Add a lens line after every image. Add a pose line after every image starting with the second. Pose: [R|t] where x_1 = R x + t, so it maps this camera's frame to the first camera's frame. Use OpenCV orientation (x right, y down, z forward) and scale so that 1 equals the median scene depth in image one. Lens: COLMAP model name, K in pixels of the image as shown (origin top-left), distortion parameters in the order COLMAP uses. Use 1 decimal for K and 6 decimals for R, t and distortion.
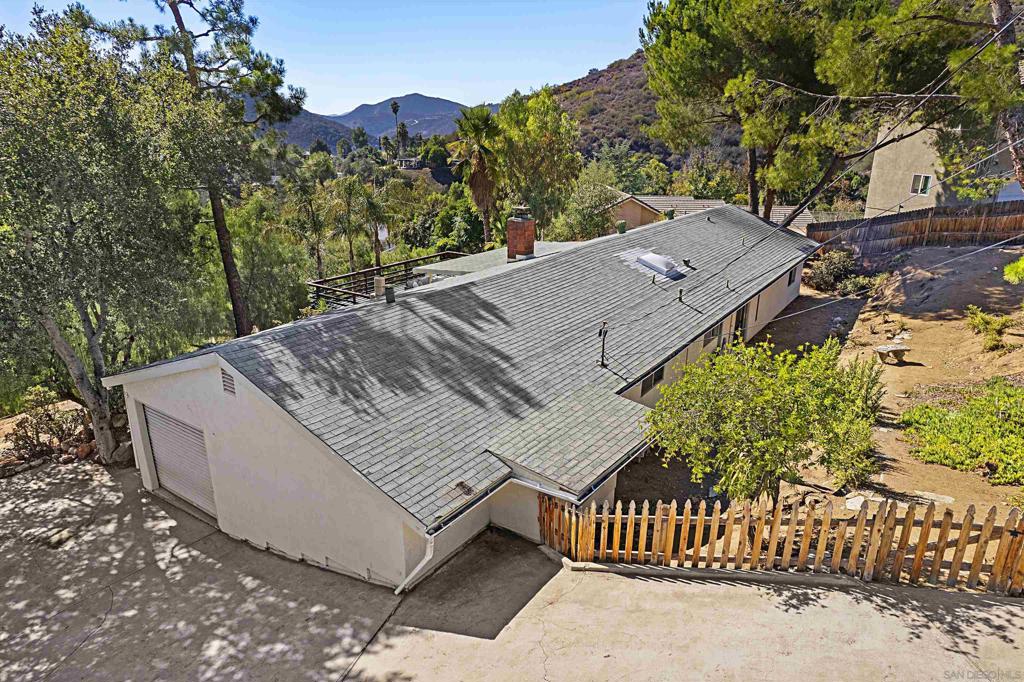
lens RADIAL K [[649.9, 0, 507.3], [0, 649.9, 346.0], [0, 0, 1]] dist [-0.074662, 0.067177]
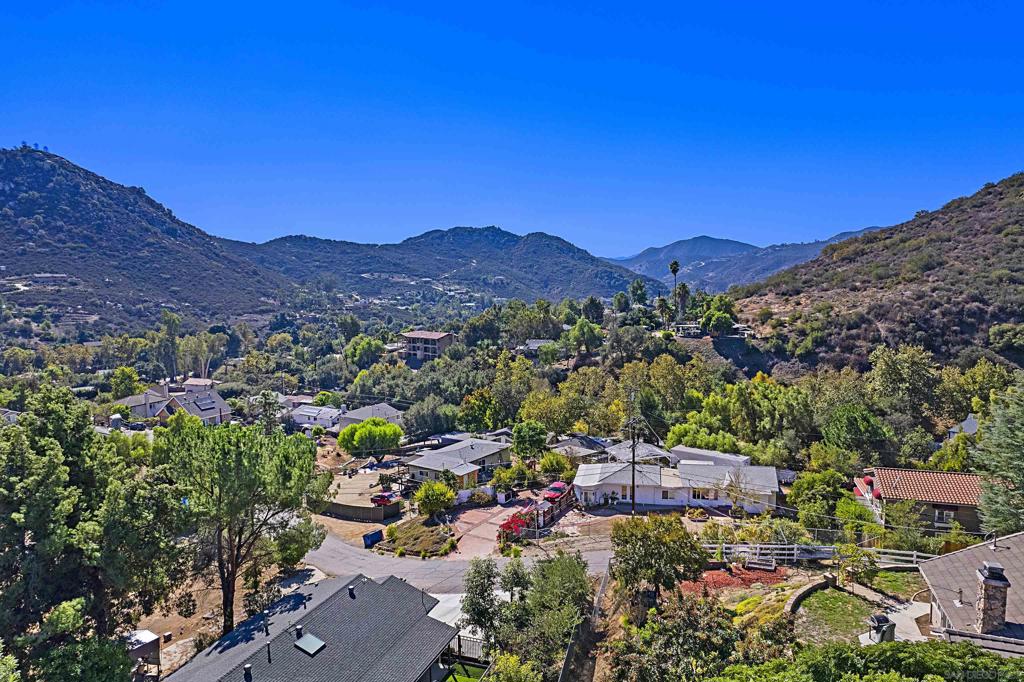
lens RADIAL K [[649.9, 0, 507.3], [0, 649.9, 346.0], [0, 0, 1]] dist [-0.074662, 0.067177]
pose [[0.910517, 0.032578, -0.412186, -0.011747], [-0.115473, 0.977261, -0.177840, -0.068479], [0.397019, 0.209523, 0.893575, 0.114978]]
